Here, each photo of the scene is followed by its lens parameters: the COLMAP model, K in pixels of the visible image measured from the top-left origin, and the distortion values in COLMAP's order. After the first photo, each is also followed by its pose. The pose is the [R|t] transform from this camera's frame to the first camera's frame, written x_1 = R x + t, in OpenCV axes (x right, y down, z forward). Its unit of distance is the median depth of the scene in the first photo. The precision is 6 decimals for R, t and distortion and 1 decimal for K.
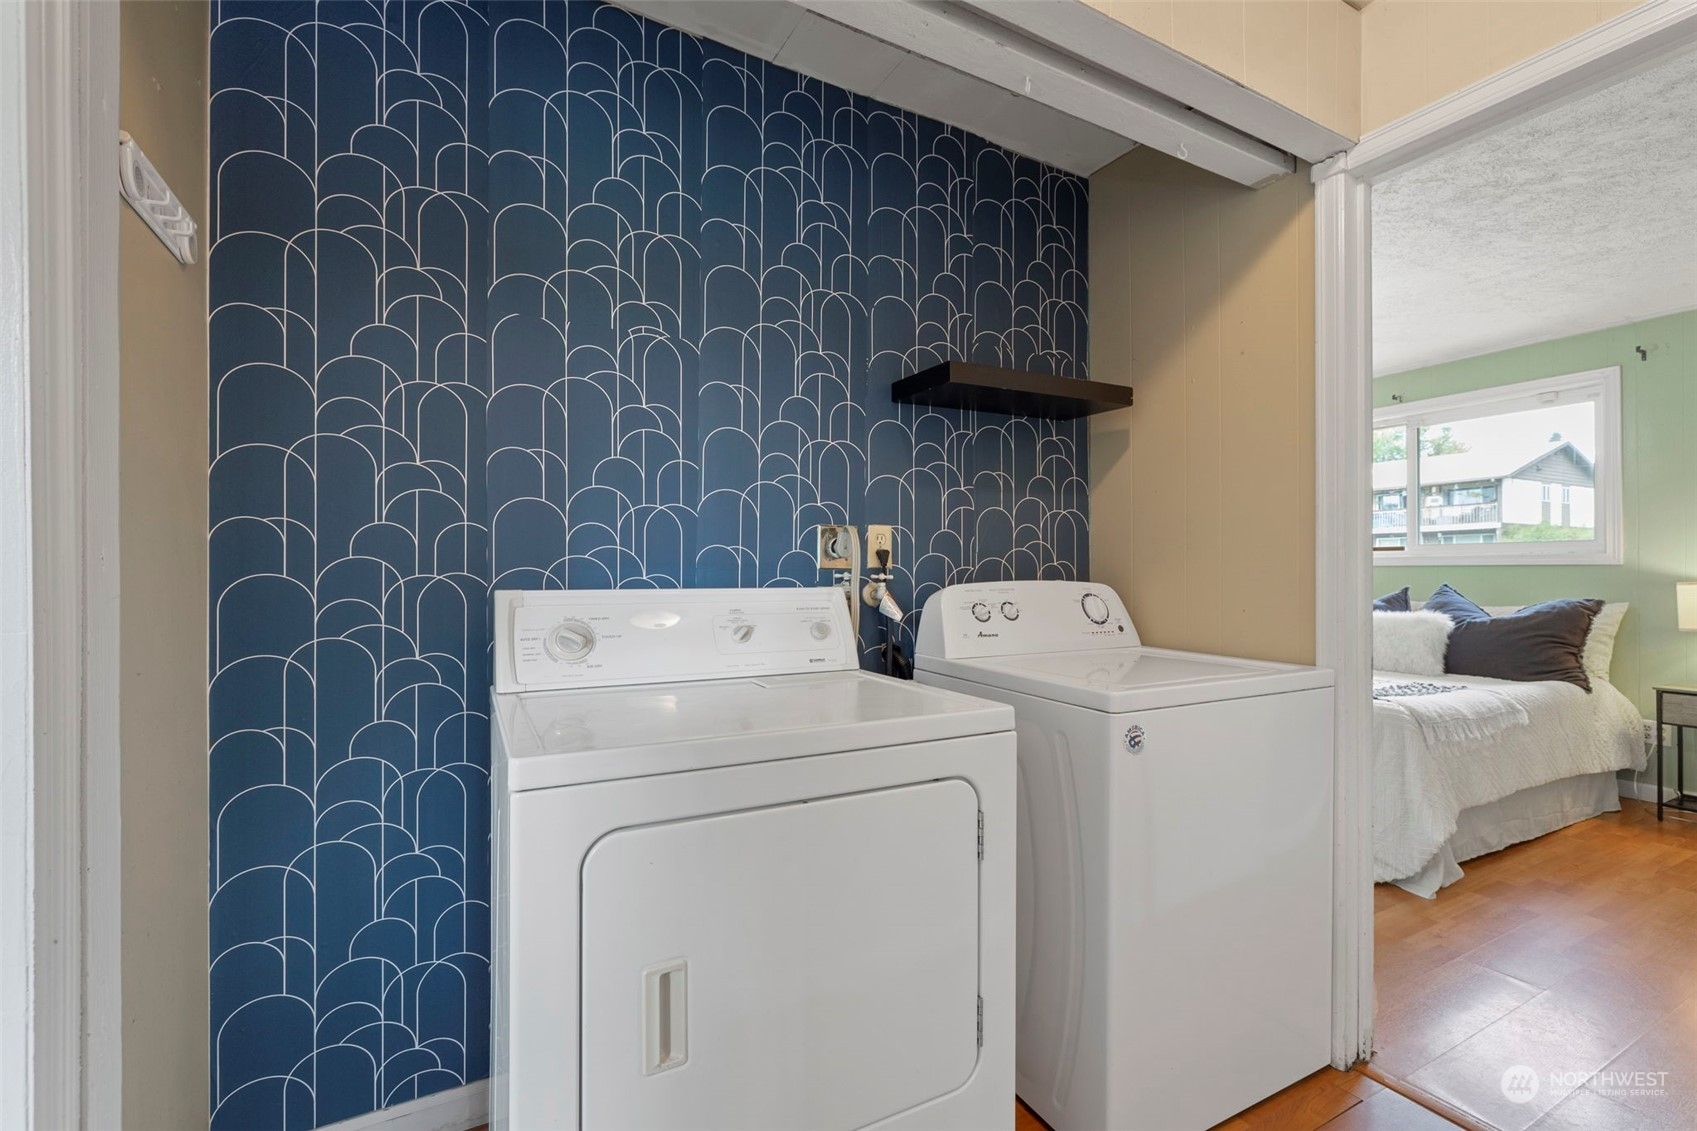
lens RADIAL K [[727.1, 0, 854.4], [0, 727.1, 569.0], [0, 0, 1]] dist [-0.001068, 0.000078]
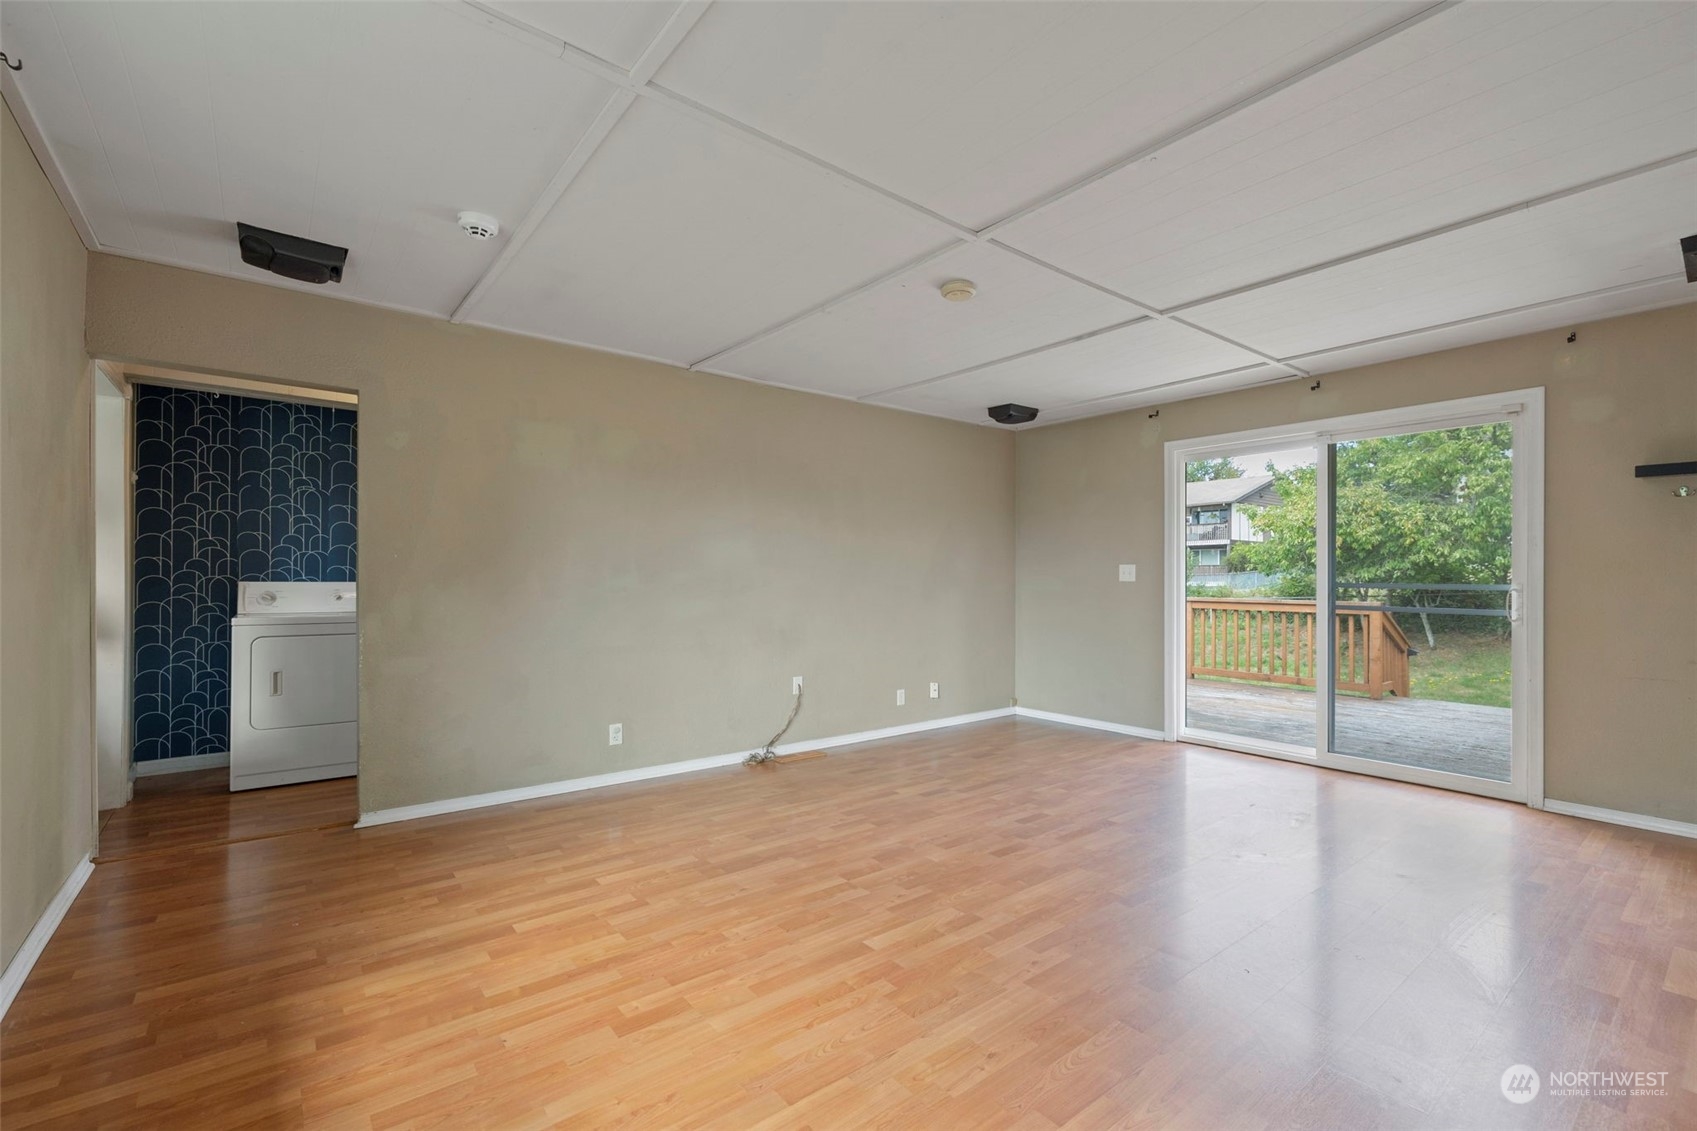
lens RADIAL K [[727.1, 0, 843.5], [0, 727.1, 574.4], [0, 0, 1]] dist [-0.001068, 0.000078]
pose [[0.985201, 0.006618, 0.171276, 1.319880], [-0.006483, 0.999978, -0.001347, -0.011423], [-0.171281, 0.000216, 0.985222, -2.168697]]
